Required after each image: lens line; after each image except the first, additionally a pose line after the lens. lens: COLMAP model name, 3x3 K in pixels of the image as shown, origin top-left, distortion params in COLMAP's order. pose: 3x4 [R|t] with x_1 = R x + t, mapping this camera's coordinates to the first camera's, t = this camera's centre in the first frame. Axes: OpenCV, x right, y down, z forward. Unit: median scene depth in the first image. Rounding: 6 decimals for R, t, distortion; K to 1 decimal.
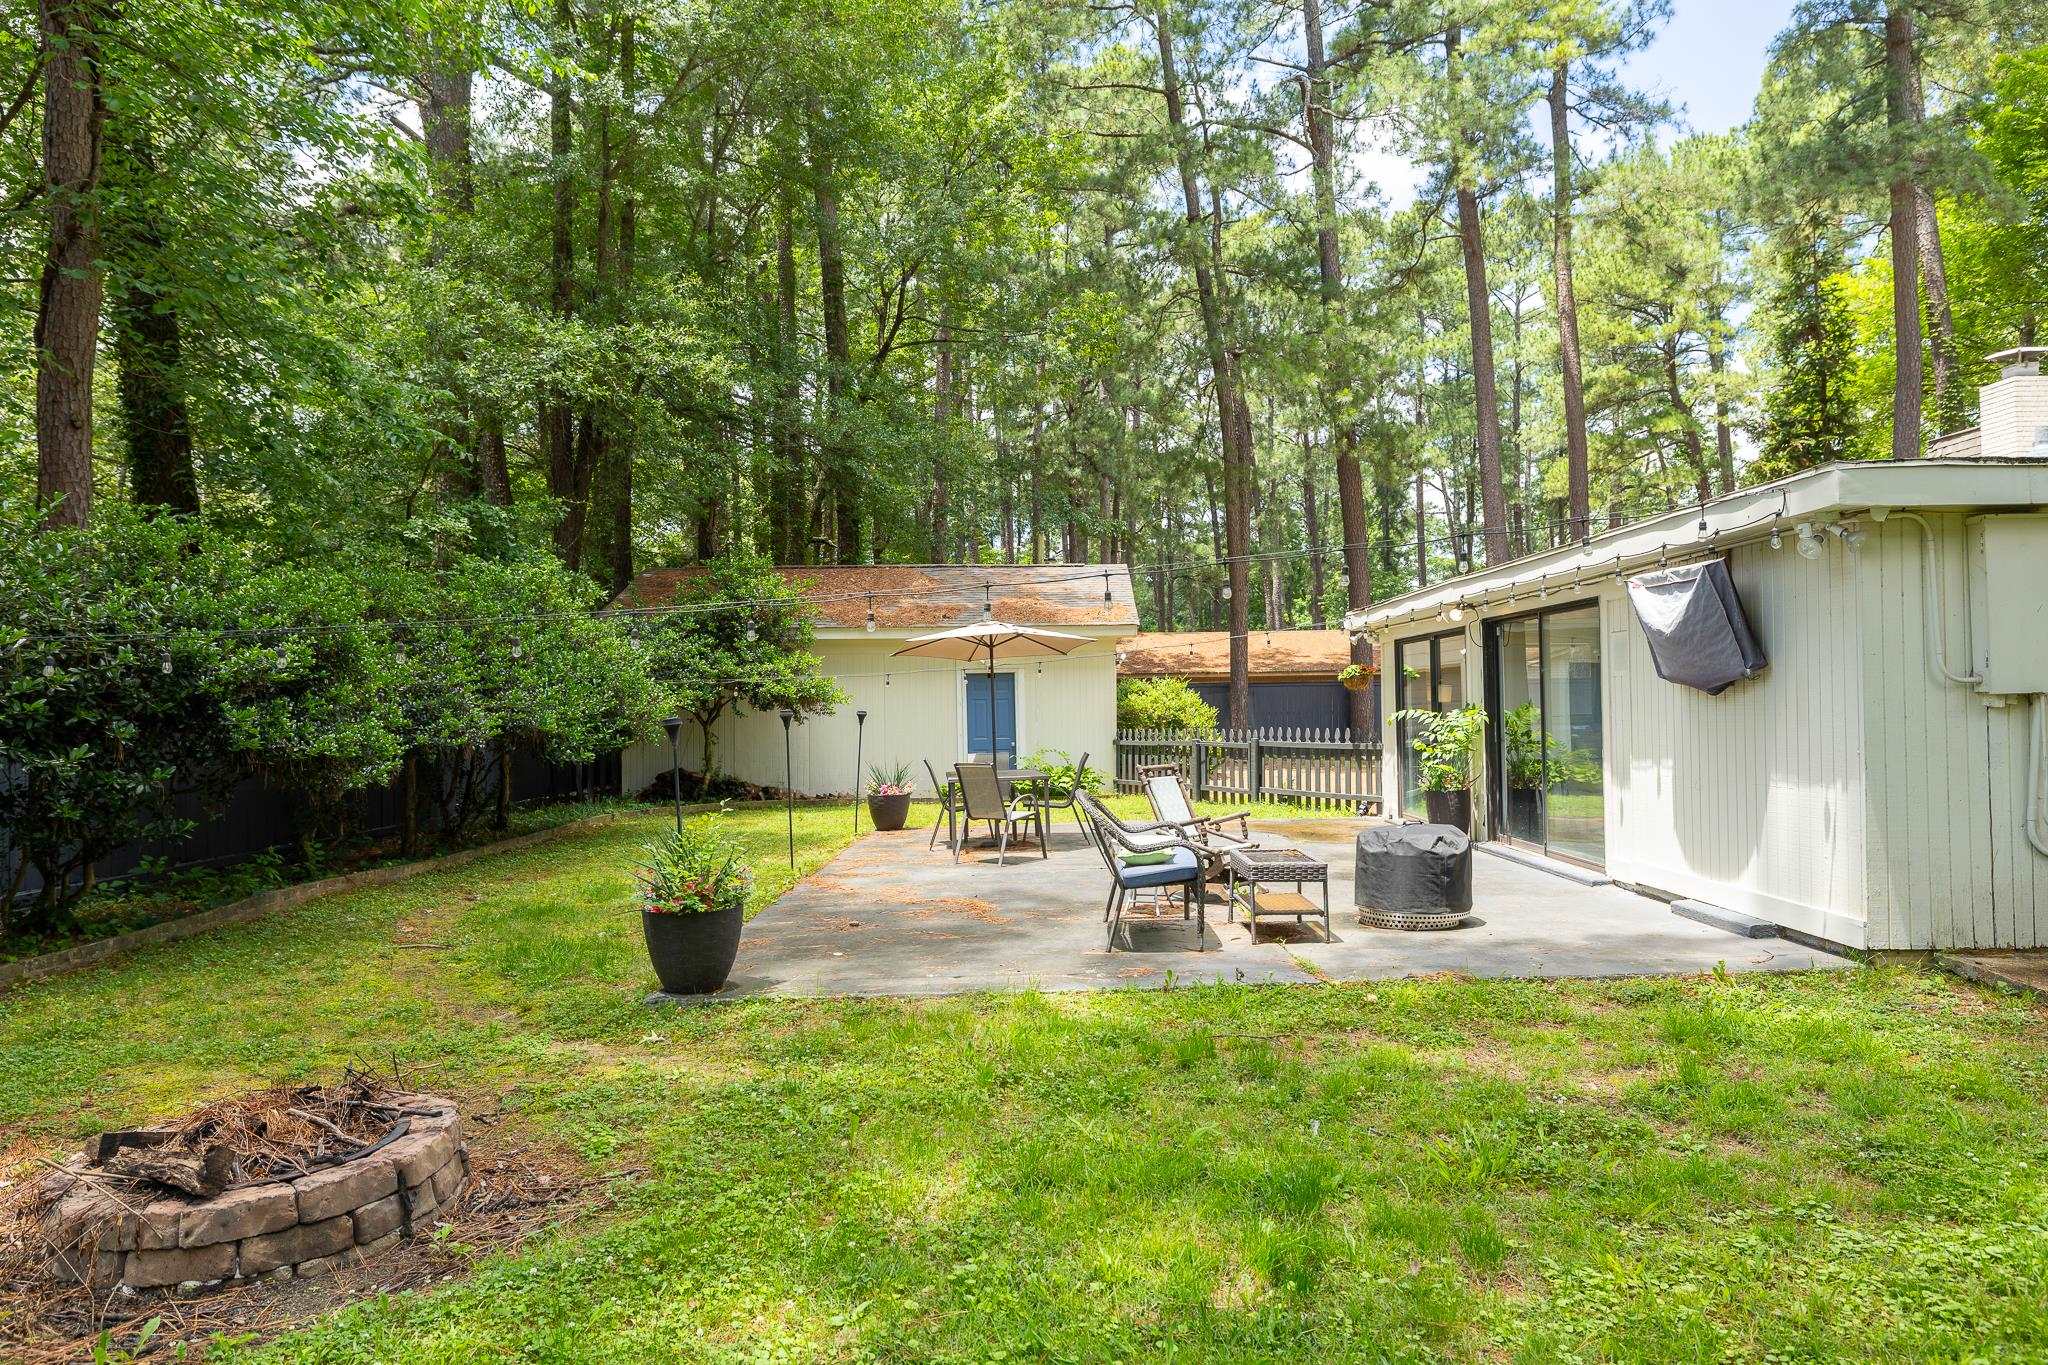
lens RADIAL K [[1292.1, 0, 1024.1], [0, 1292.1, 689.6], [0, 0, 1]] dist [-0.002859, -0.000032]
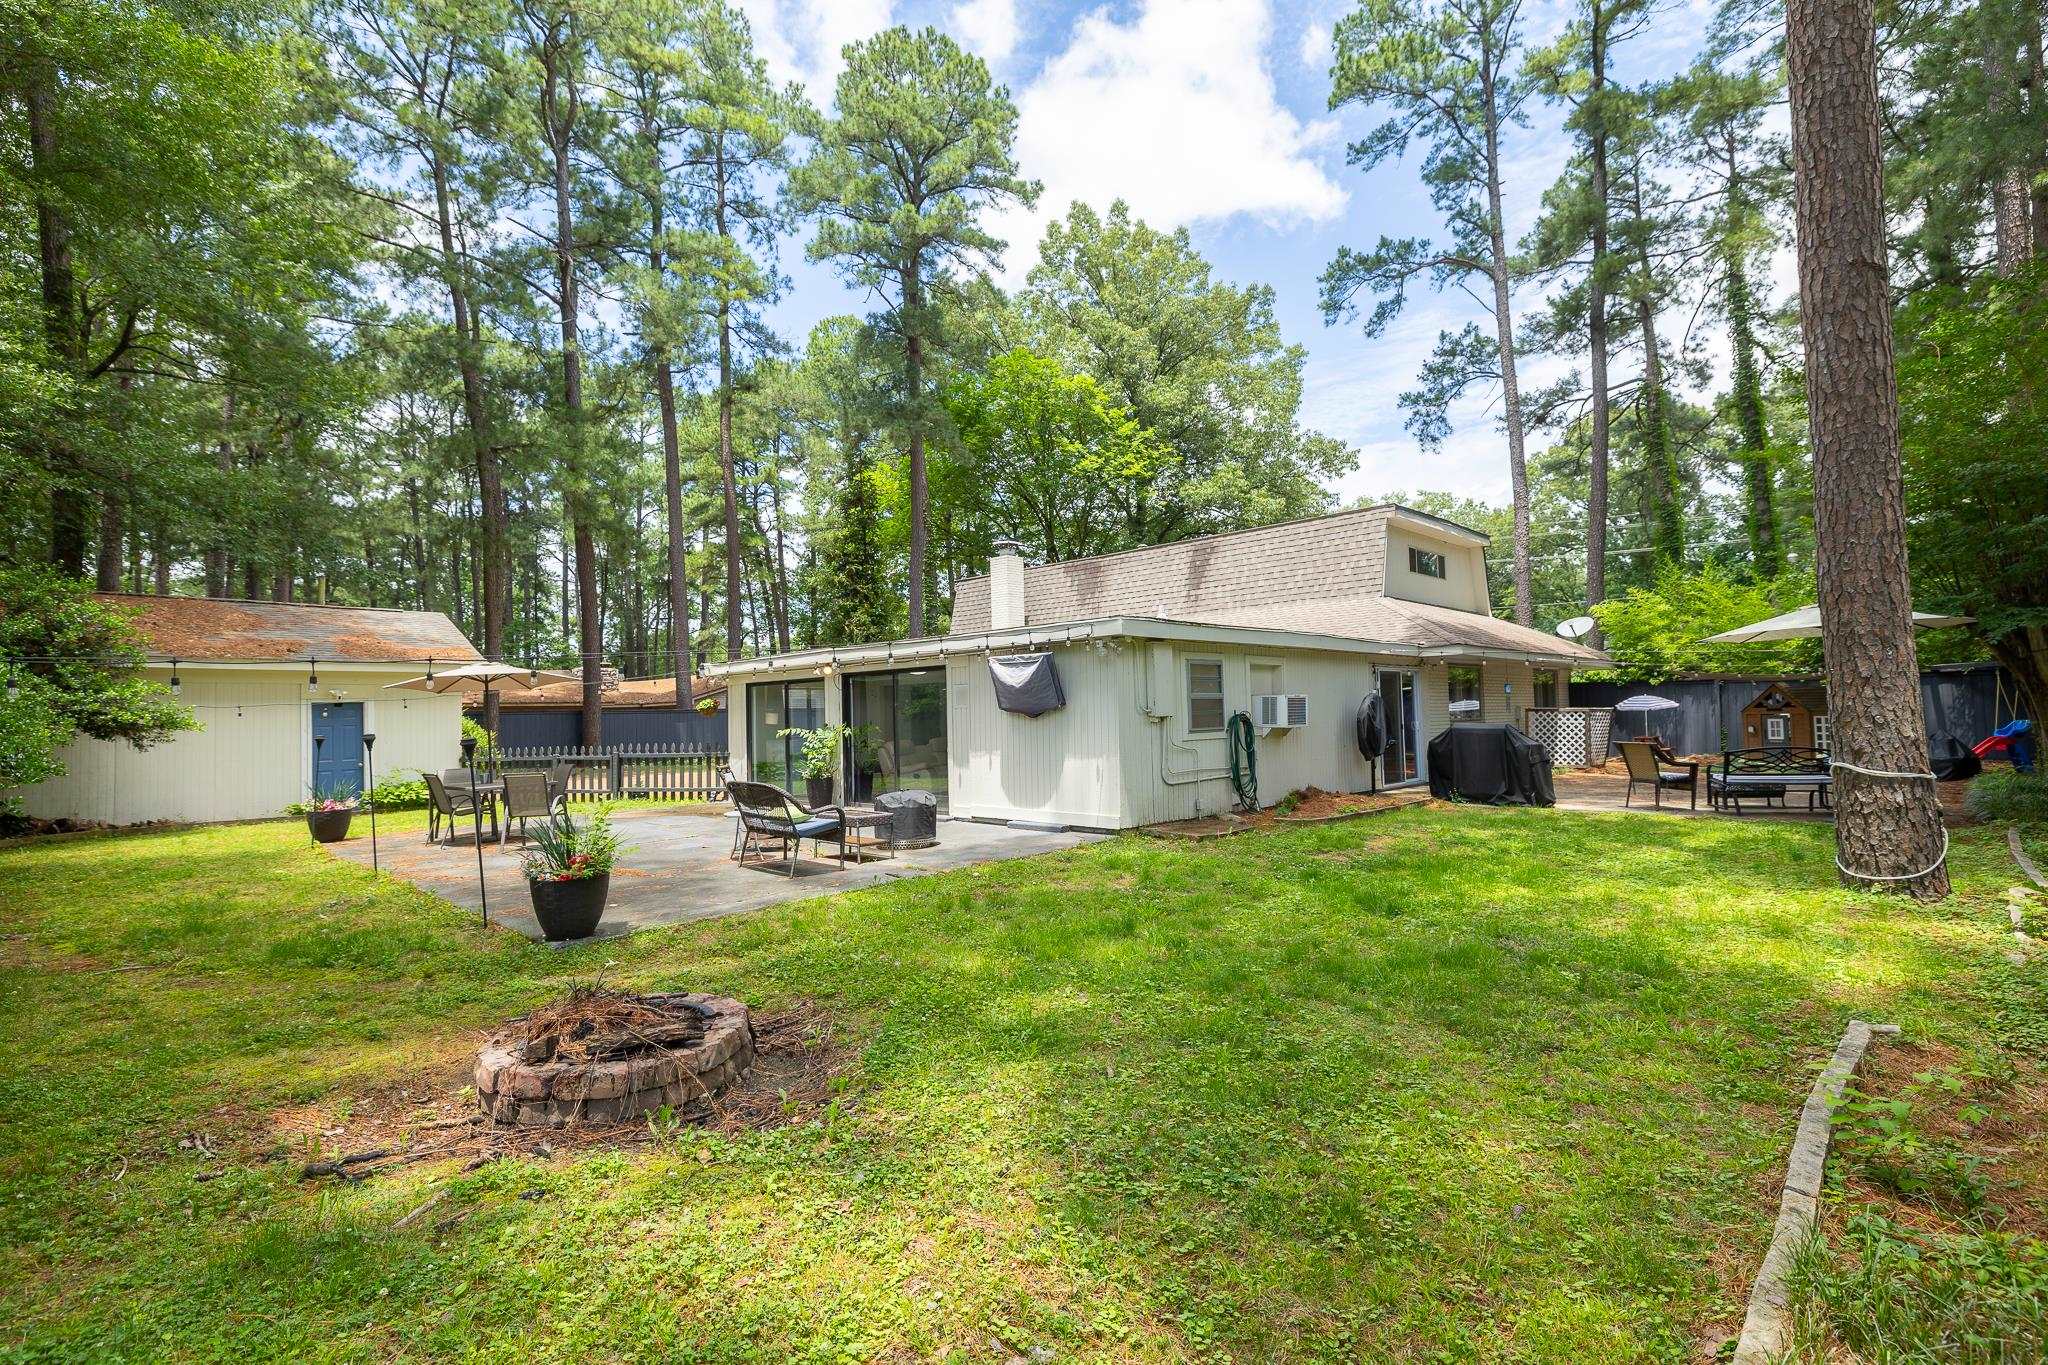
lens RADIAL K [[991.1, 0, 1024.1], [0, 991.1, 669.8], [0, 0, 1]] dist [0.001119, 0.000961]
pose [[0.676476, 0.033426, 0.735706, -0.321924], [0.001880, 0.998888, -0.047112, 0.001294], [-0.736462, 0.033253, 0.675661, -0.027489]]
